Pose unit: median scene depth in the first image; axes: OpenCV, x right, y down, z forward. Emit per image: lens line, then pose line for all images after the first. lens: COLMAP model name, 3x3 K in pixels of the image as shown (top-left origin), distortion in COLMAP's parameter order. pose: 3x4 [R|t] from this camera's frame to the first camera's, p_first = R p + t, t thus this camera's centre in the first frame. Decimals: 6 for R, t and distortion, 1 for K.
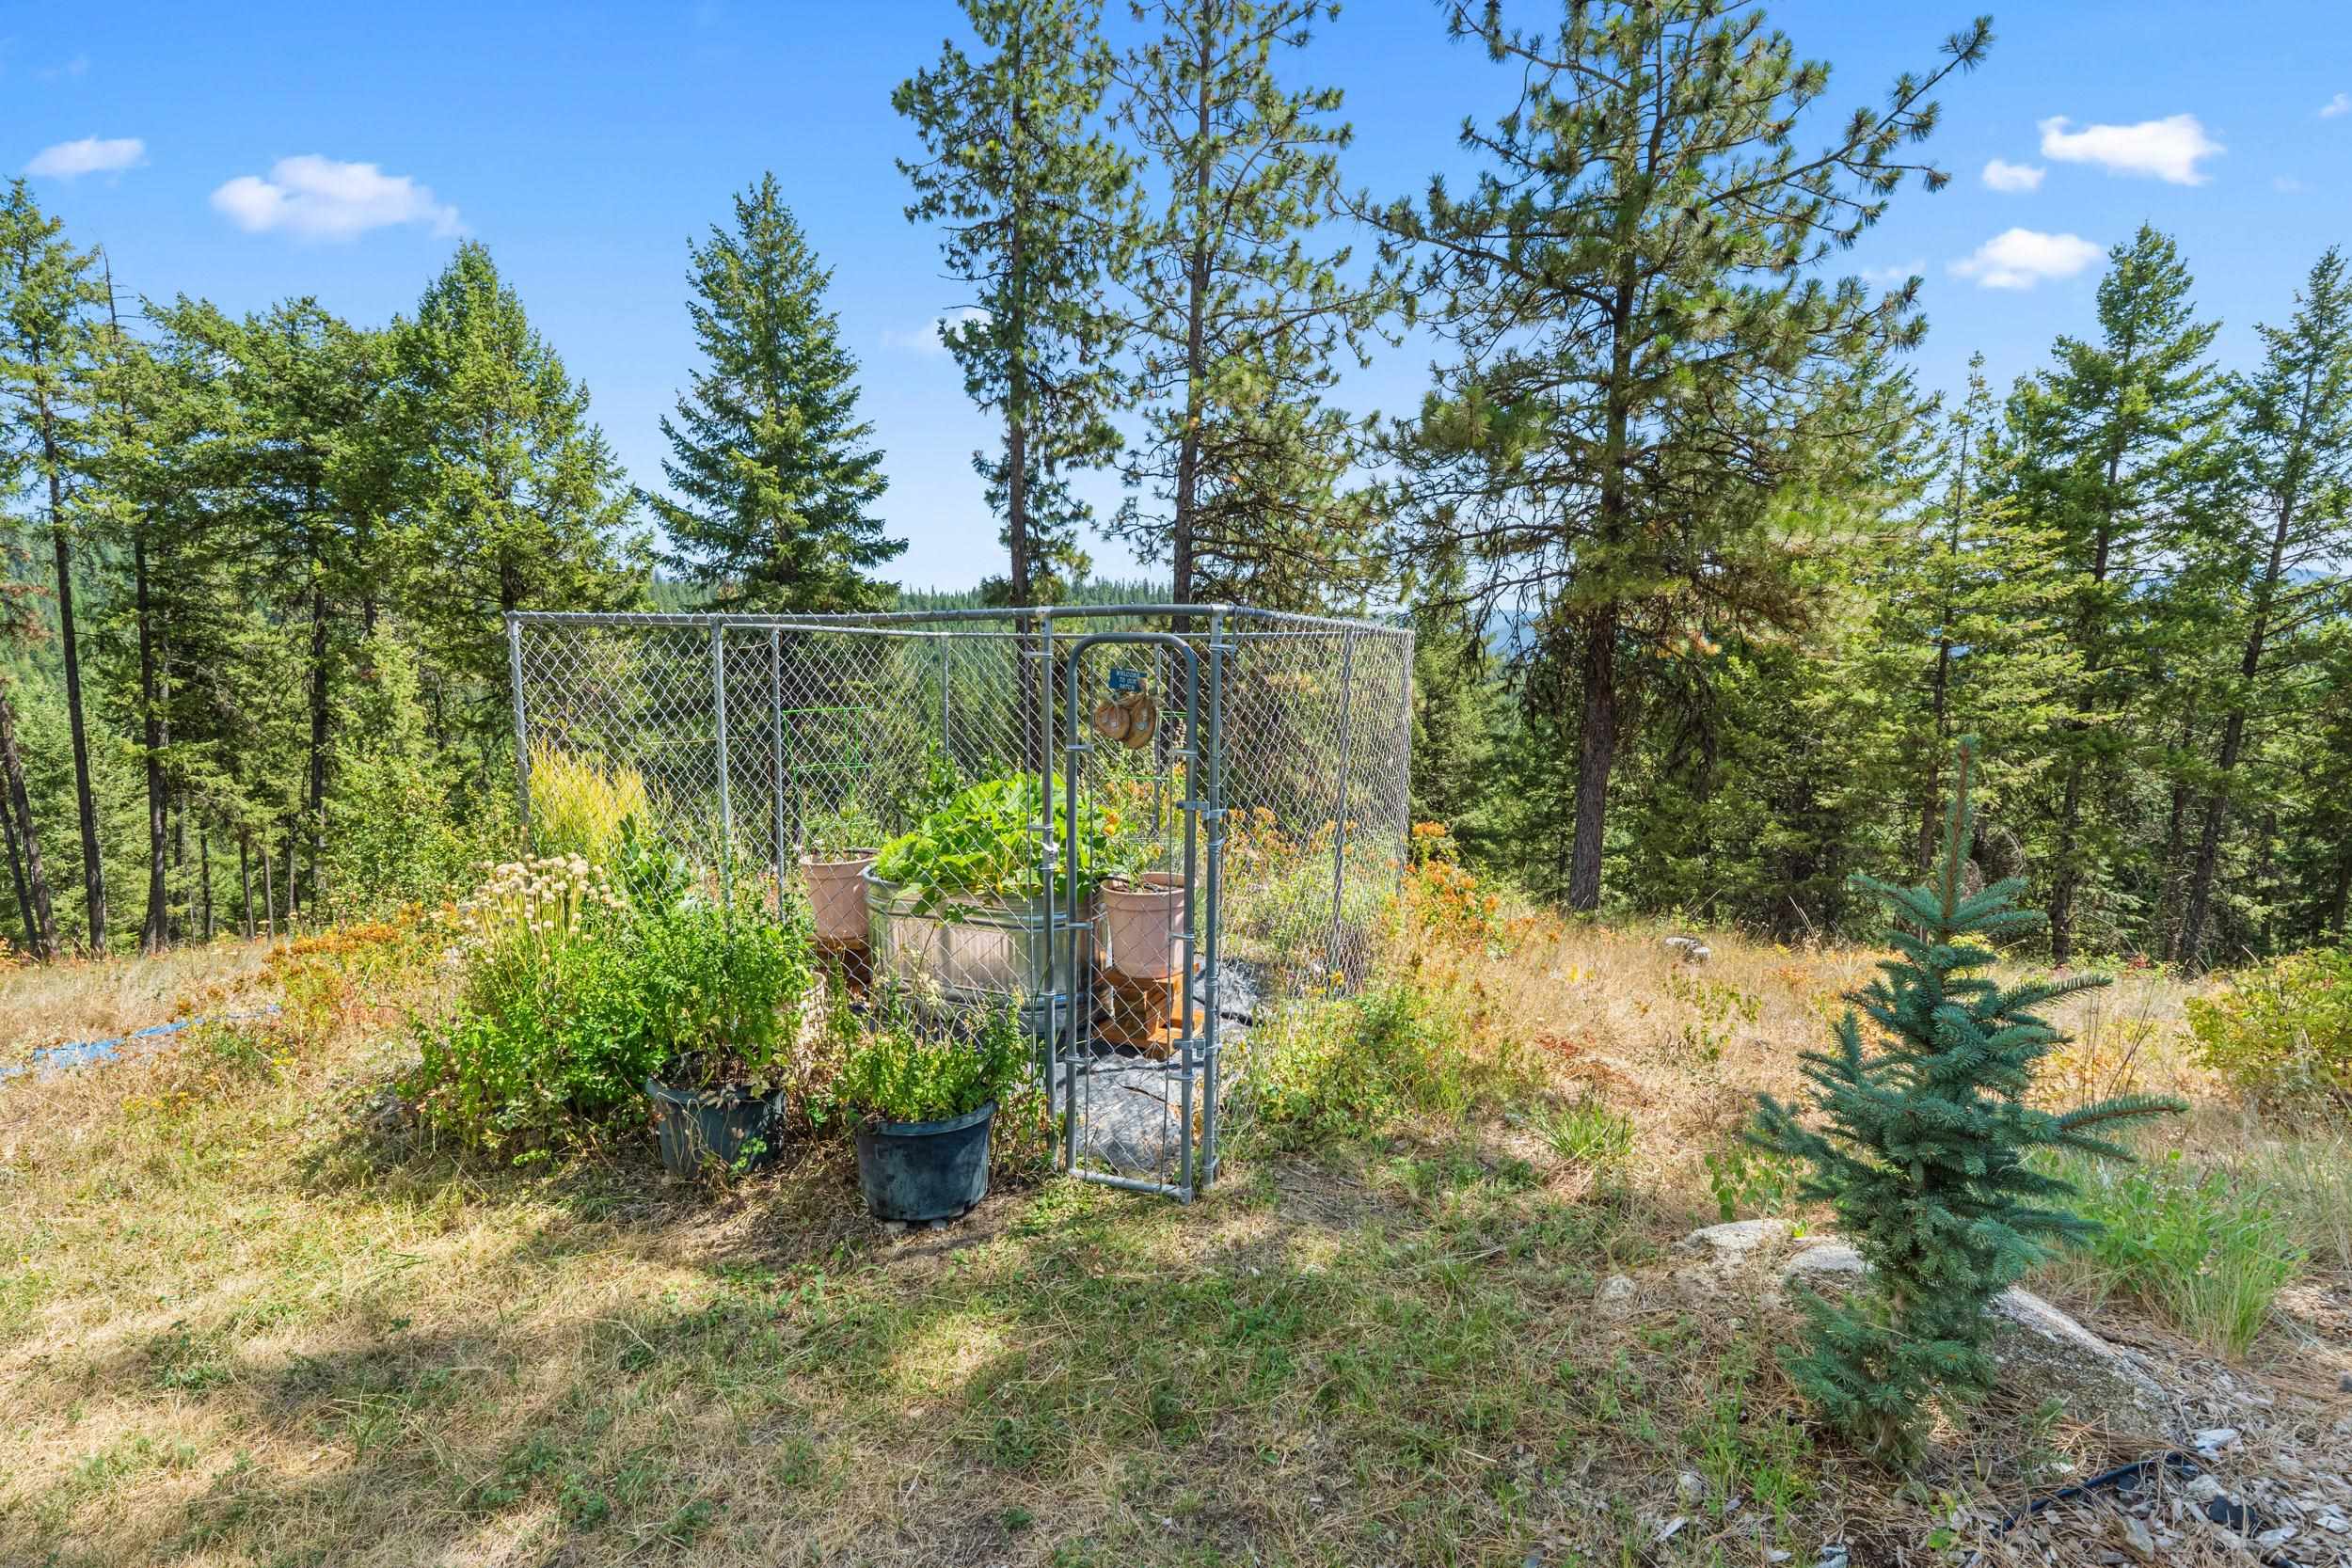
lens RADIAL K [[1095.7, 0, 1175.7], [0, 1095.7, 779.1], [0, 0, 1]] dist [0.002115, -0.000128]
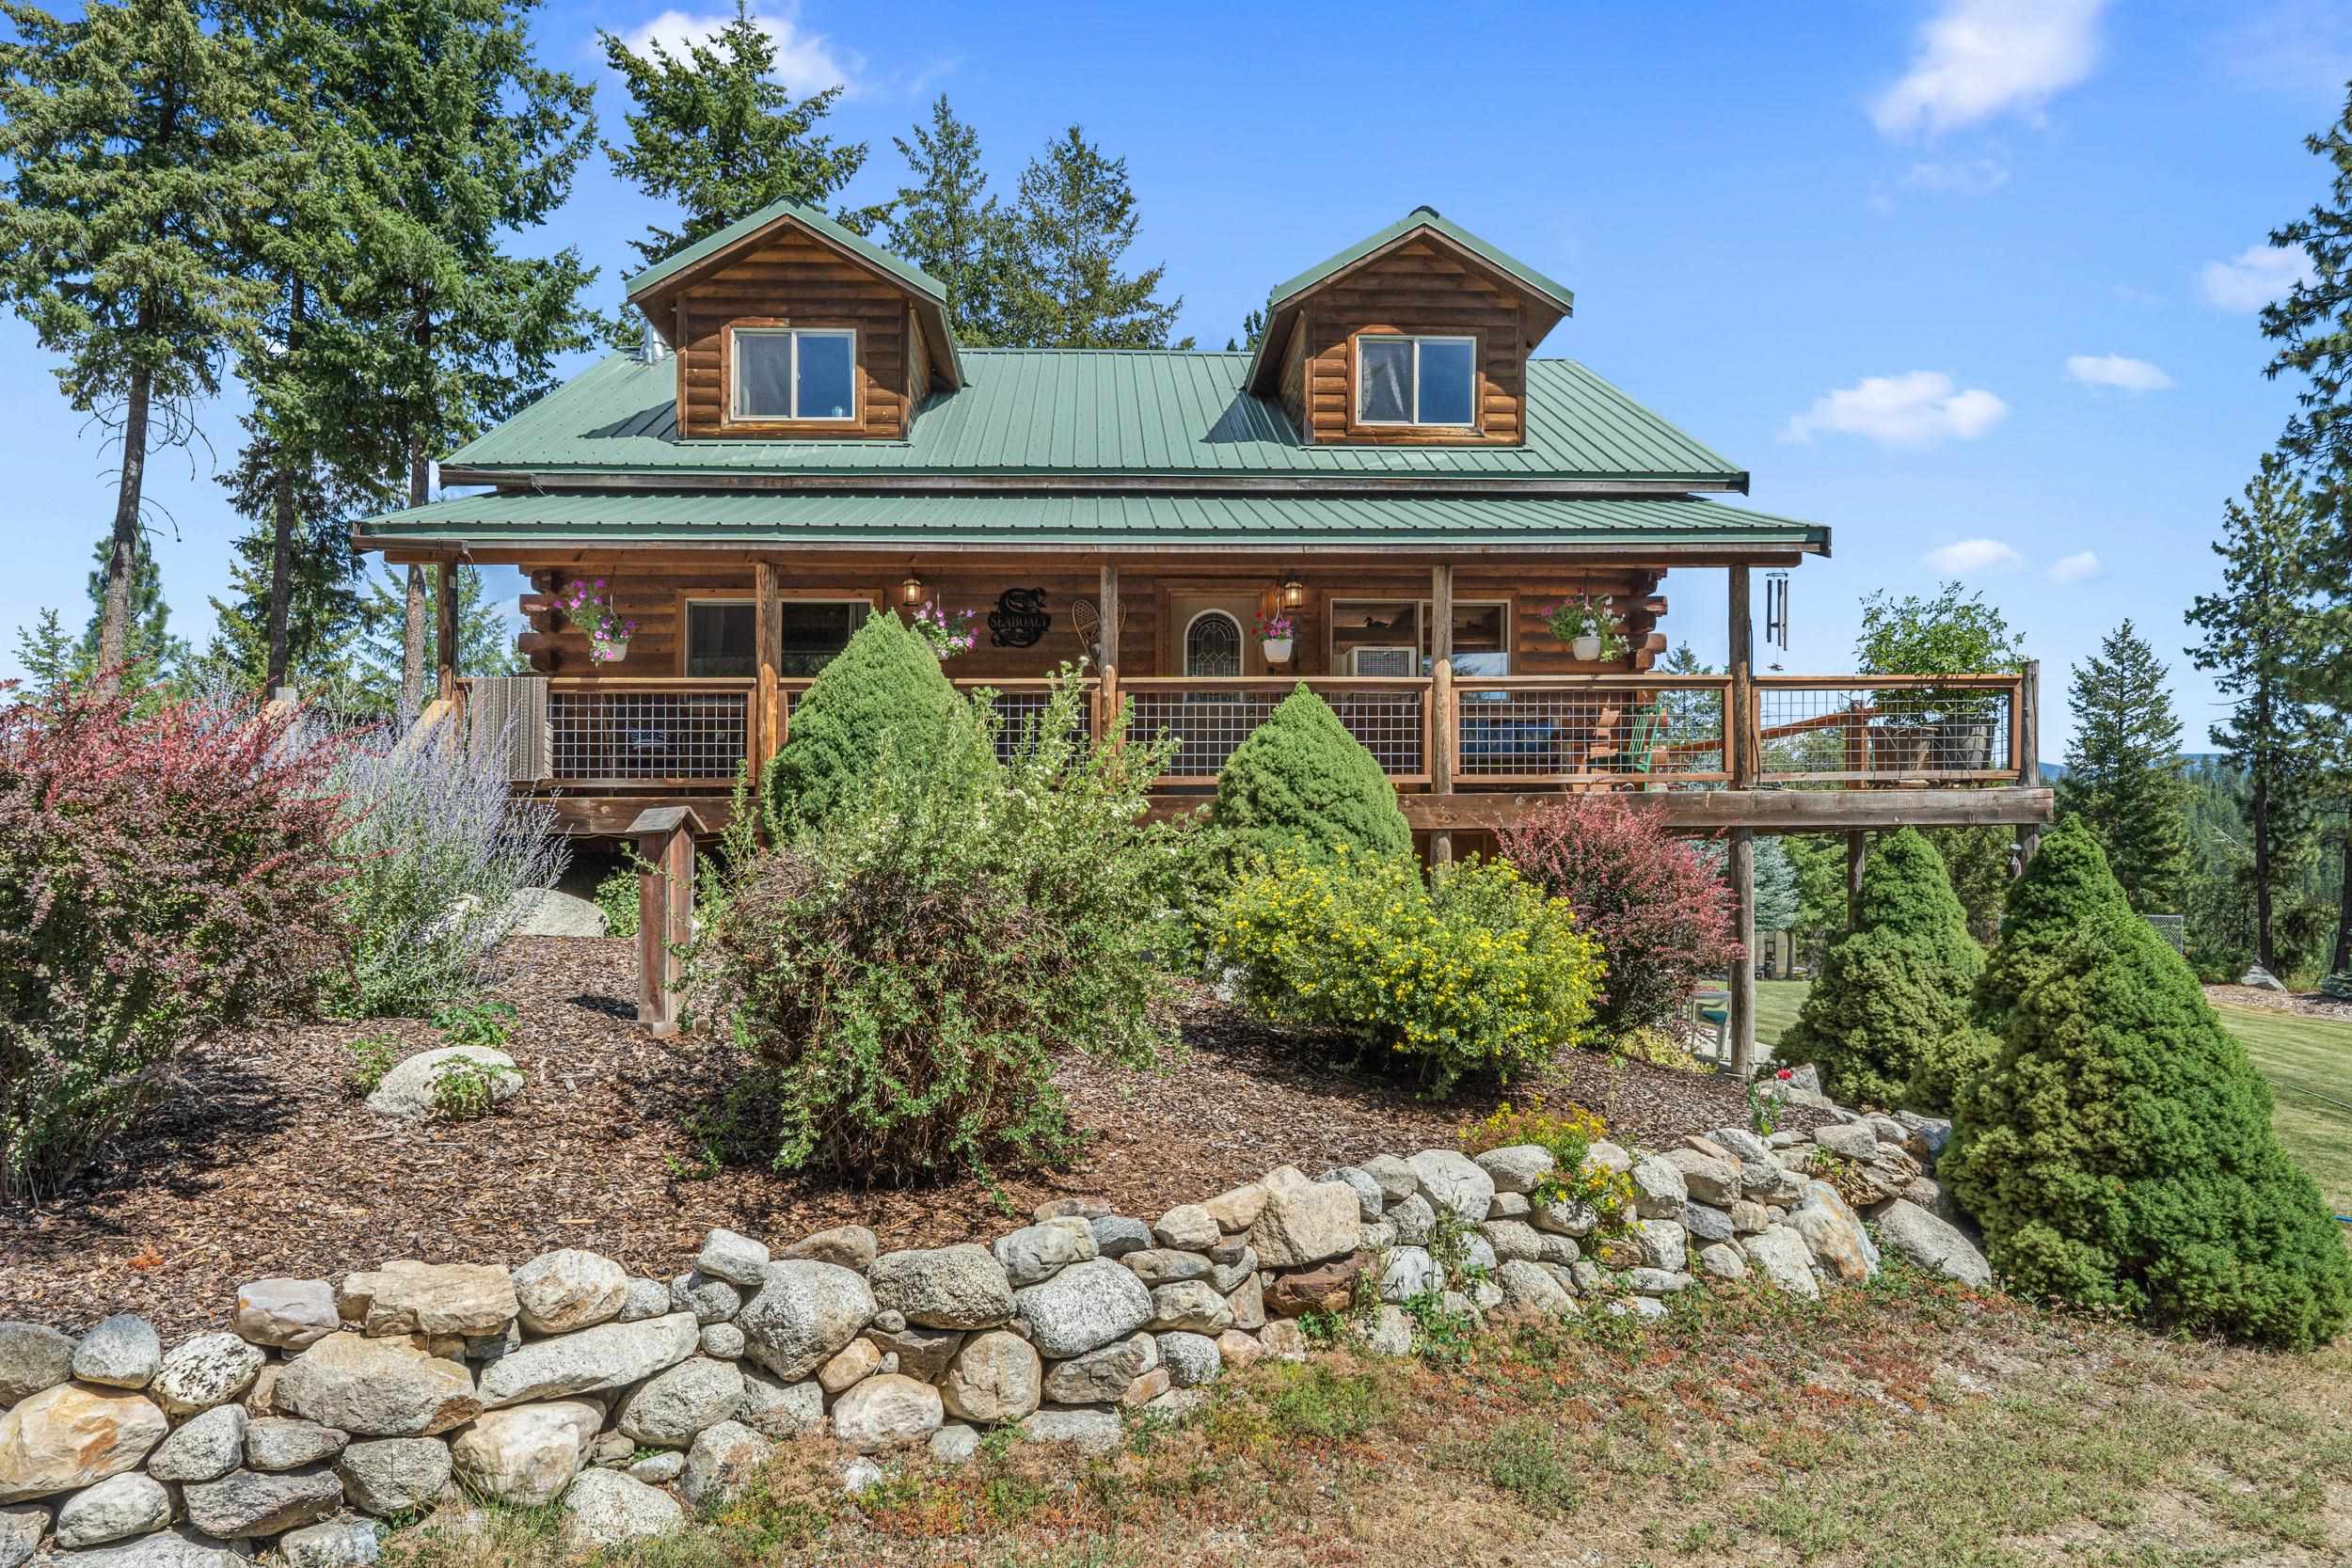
lens RADIAL K [[1456.7, 0, 1151.3], [0, 1456.7, 899.6], [0, 0, 1]] dist [-0.007767, 0.001164]
pose [[0.535776, 0.016372, -0.844202, 0.830989], [-0.098967, 0.994138, -0.043530, 0.134978], [0.838540, 0.106870, 0.534256, -1.626681]]
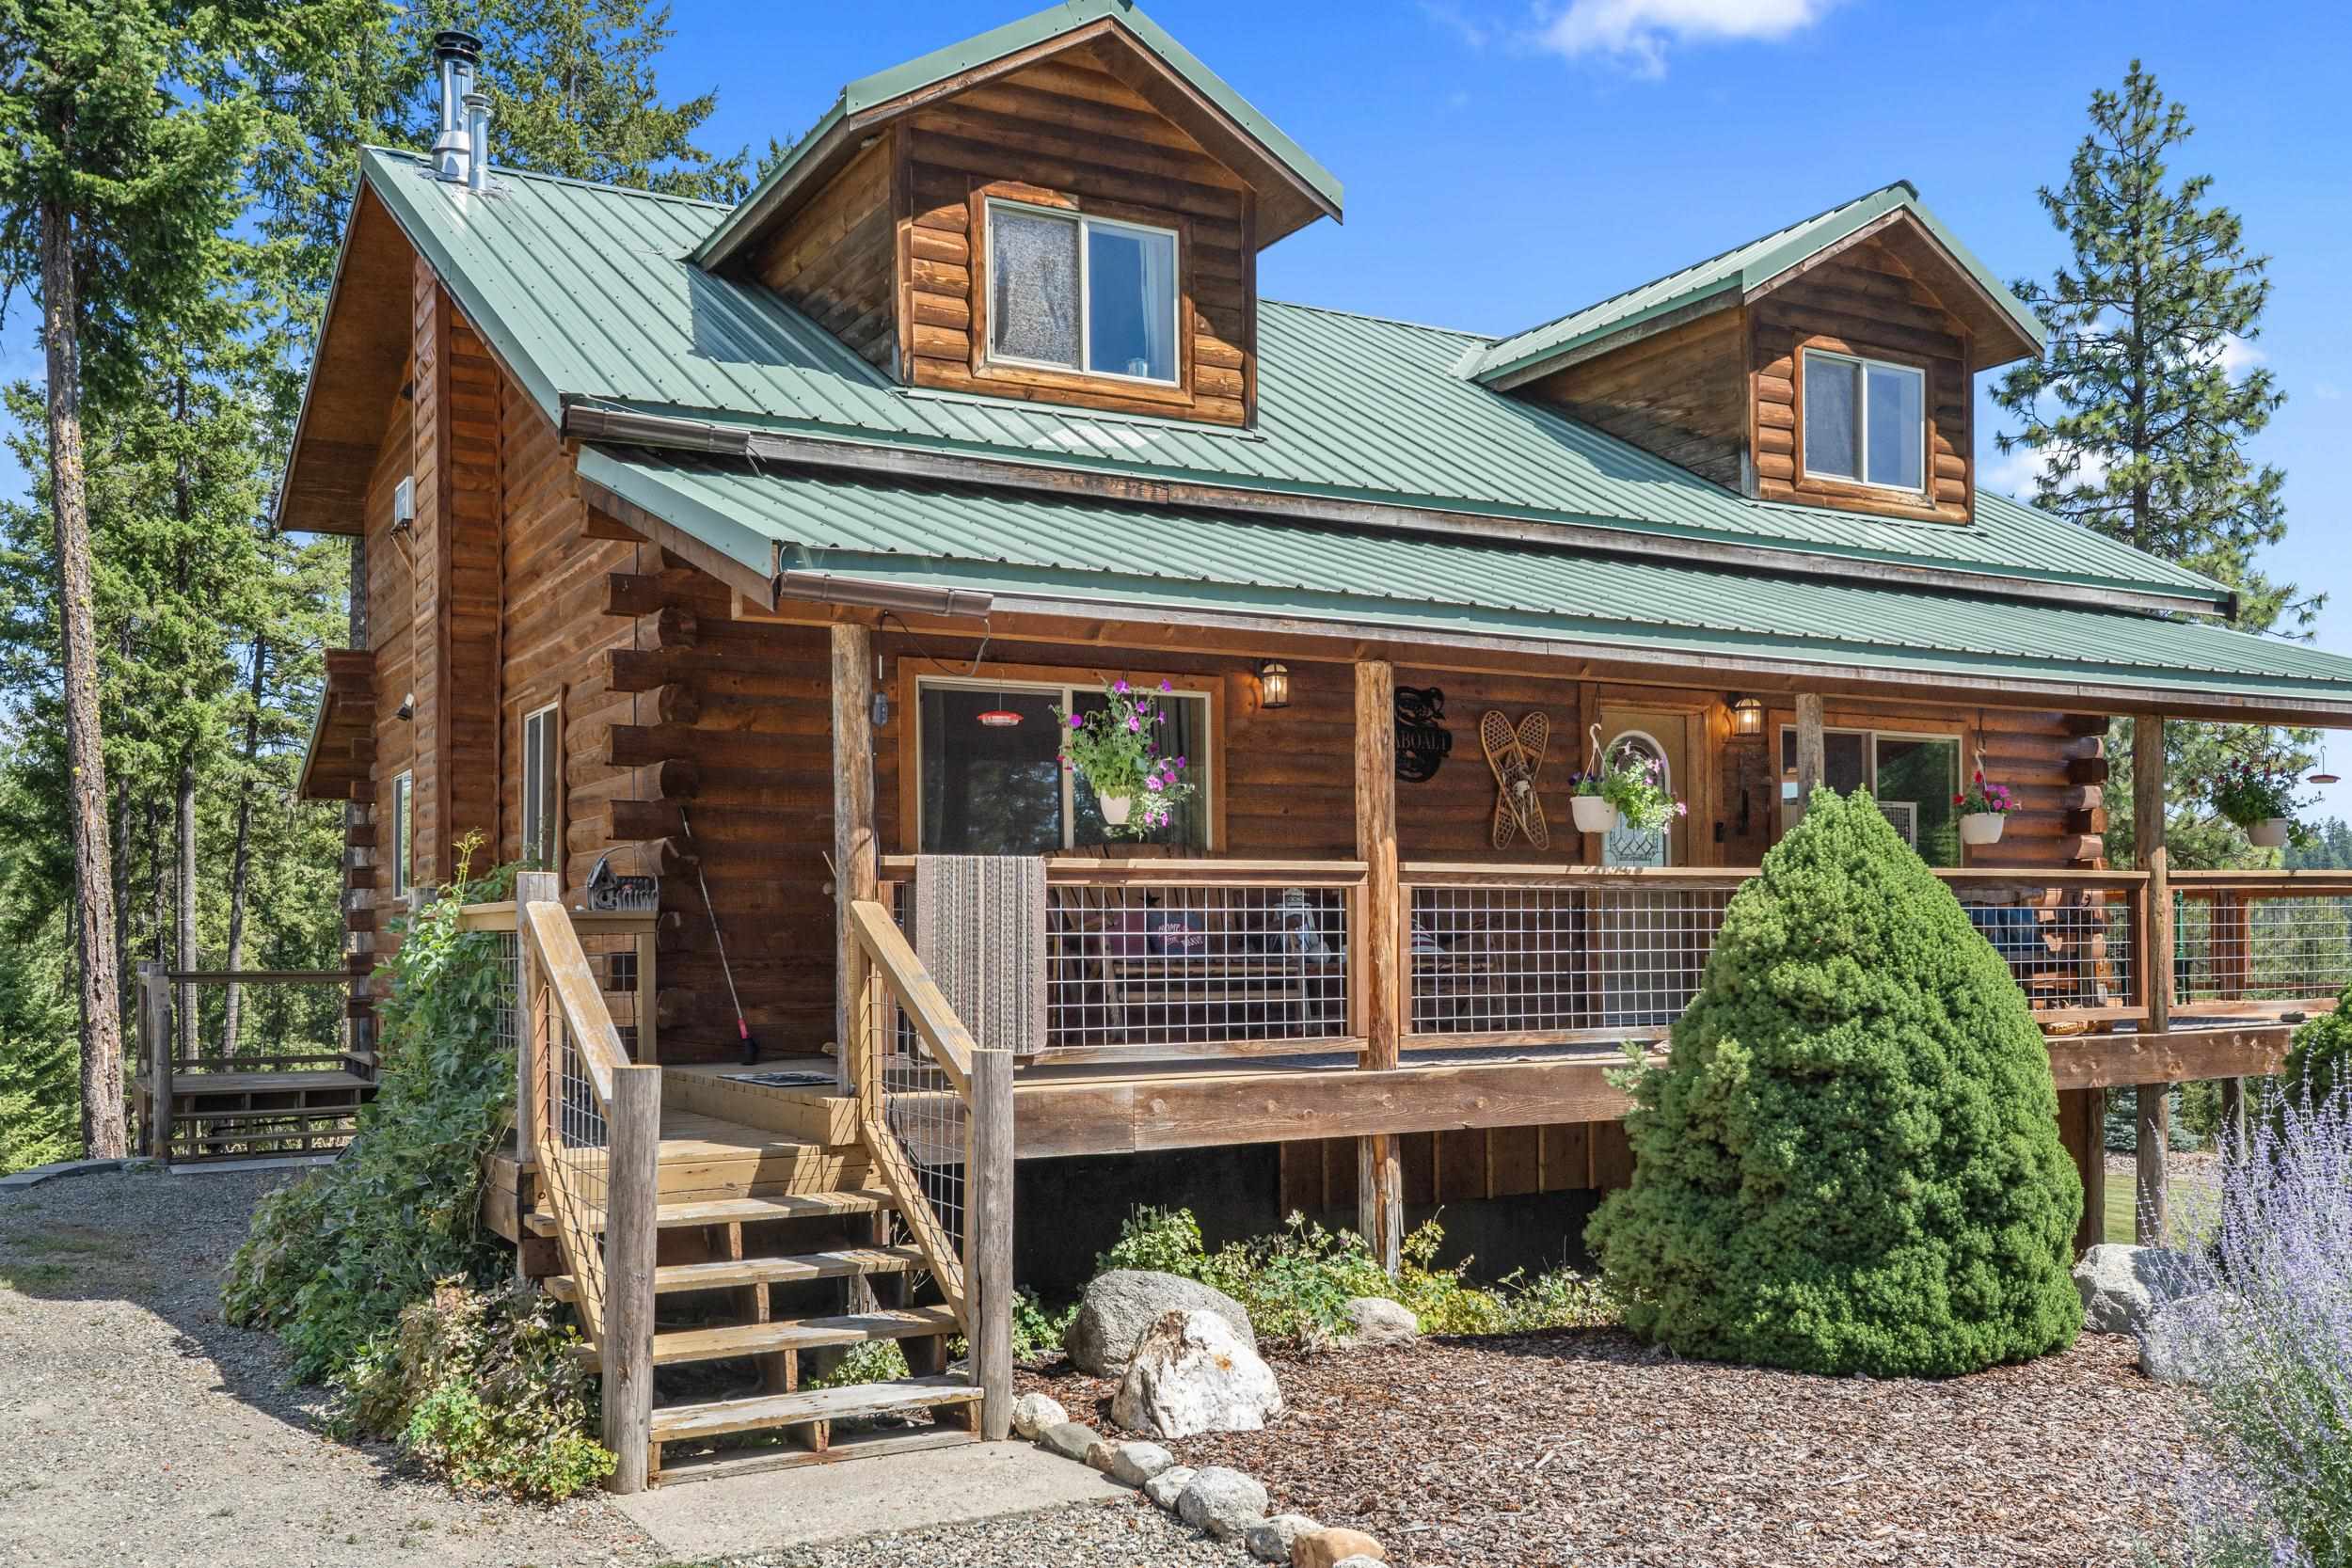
lens RADIAL K [[2044.2, 0, 1144.7], [0, 2044.2, 969.6], [0, 0, 1]] dist [-0.010686, 0.043784]
pose [[0.853500, -0.005140, -0.521068, 0.496784], [-0.052572, 0.994000, -0.095916, 0.111680], [0.518434, 0.109258, 0.848109, -1.843894]]
